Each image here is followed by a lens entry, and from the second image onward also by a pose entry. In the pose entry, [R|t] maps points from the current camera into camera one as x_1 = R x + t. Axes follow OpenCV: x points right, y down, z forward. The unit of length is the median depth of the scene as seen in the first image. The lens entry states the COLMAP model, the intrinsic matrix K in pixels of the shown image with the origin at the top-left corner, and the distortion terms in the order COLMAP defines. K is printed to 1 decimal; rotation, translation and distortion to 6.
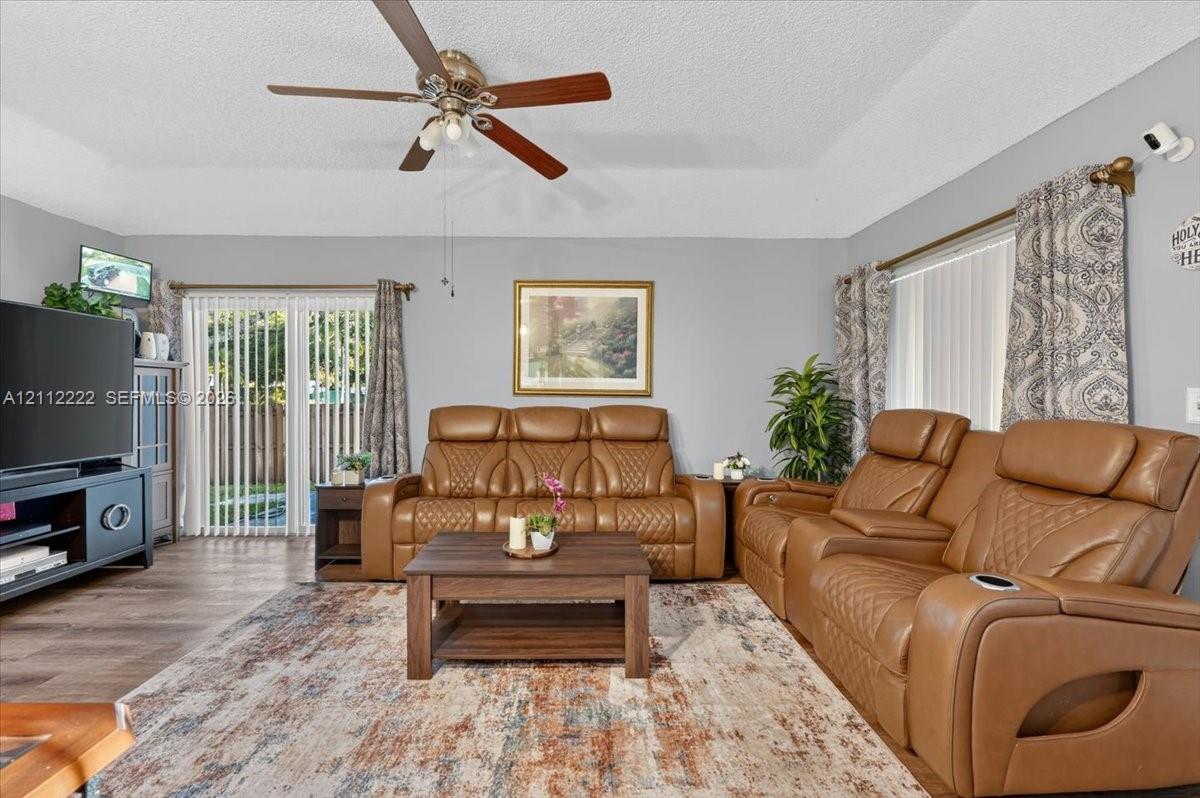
lens RADIAL K [[486.7, 0, 597.3], [0, 486.7, 398.2], [0, 0, 1]] dist [-0.002776, 0.000220]
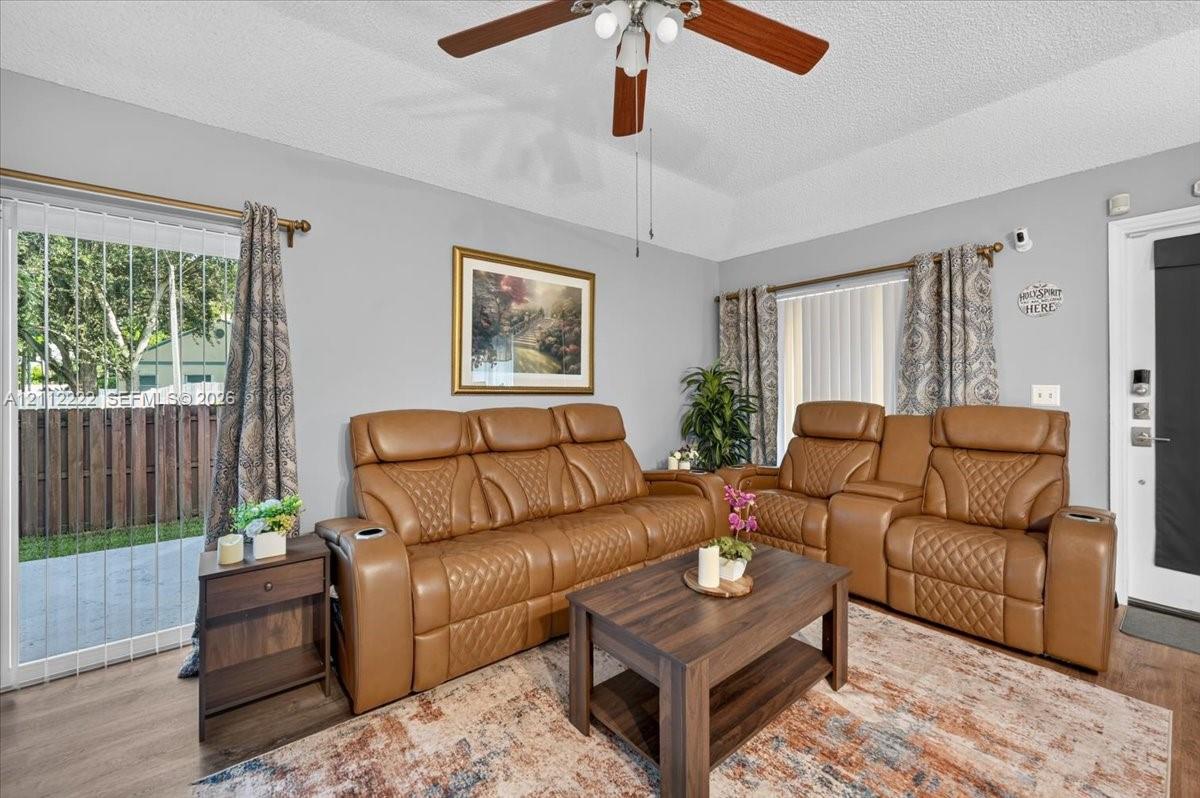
lens RADIAL K [[453.8, 0, 597.4], [0, 453.8, 391.1], [0, 0, 1]] dist [-0.000829, -0.000291]
pose [[0.795159, -0.008793, 0.606337, -0.480049], [0.012693, 0.999917, -0.002145, -0.008034], [-0.606268, 0.009402, 0.795205, 0.325851]]
